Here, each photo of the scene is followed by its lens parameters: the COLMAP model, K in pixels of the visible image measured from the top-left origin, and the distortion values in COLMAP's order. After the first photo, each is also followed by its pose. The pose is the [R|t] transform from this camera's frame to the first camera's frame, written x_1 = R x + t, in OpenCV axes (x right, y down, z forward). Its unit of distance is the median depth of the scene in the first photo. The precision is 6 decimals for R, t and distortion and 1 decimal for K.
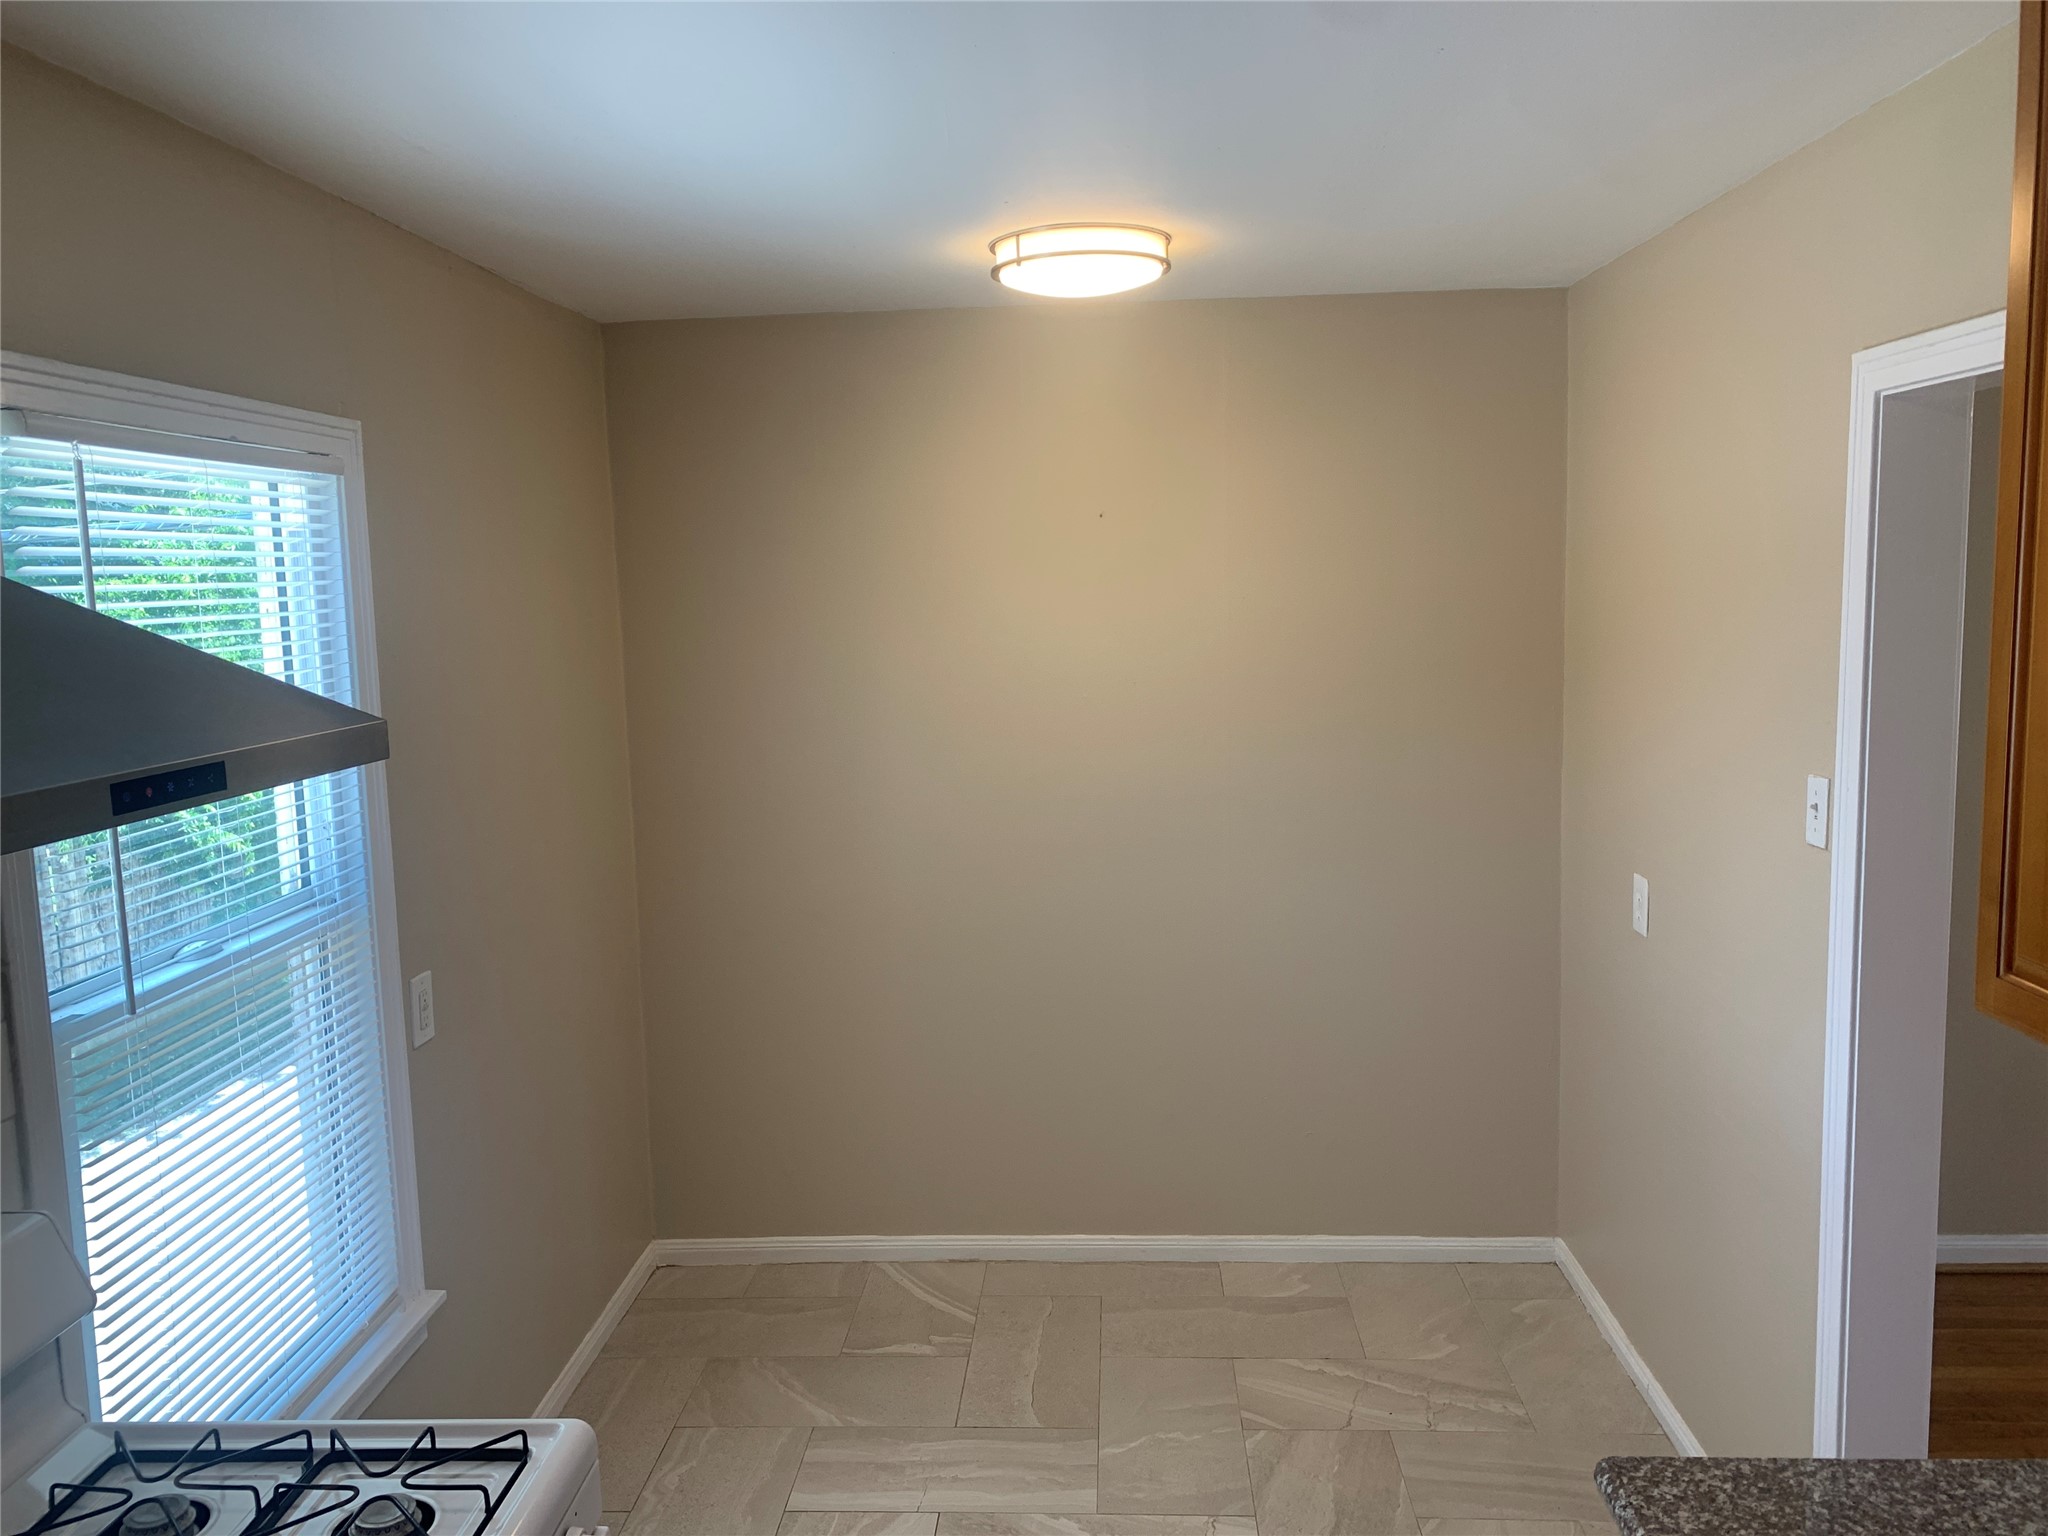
lens RADIAL K [[1566.7, 0, 1033.5], [0, 1566.7, 762.8], [0, 0, 1]] dist [0.032752, -0.037581]
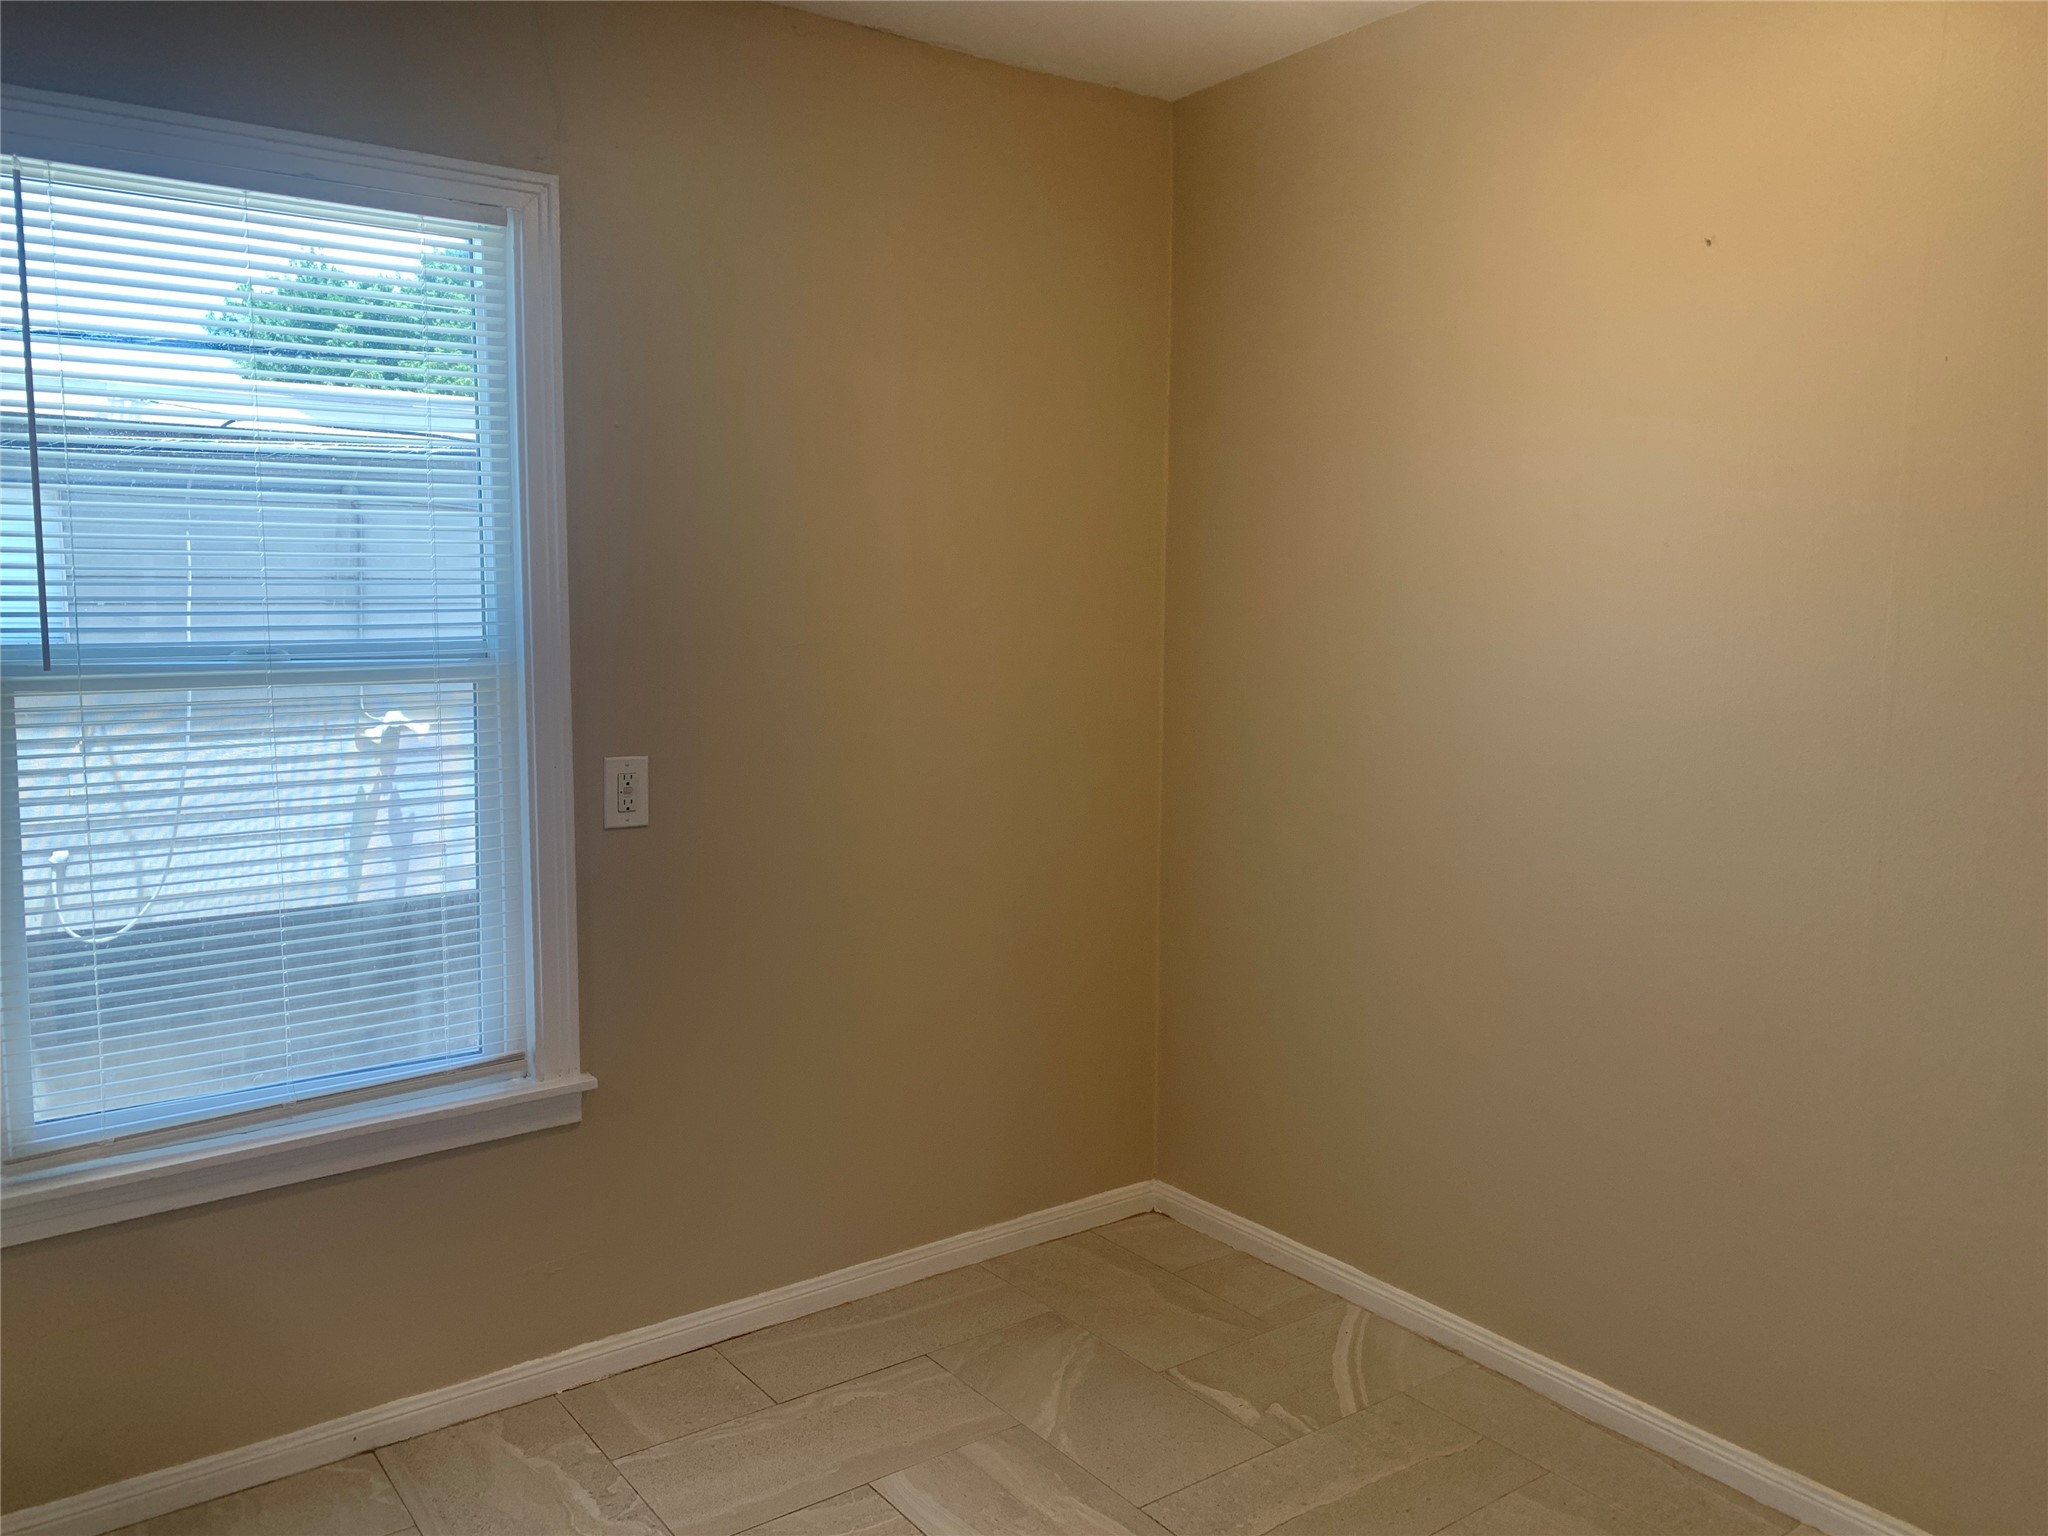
lens RADIAL K [[1566.7, 0, 1034.5], [0, 1566.7, 764.5], [0, 0, 1]] dist [0.032752, -0.037581]
pose [[0.627548, 0.105827, -0.771352, 0.445998], [-0.111435, 0.992728, 0.045539, 0.057290], [0.770562, 0.057378, 0.634777, 0.491645]]
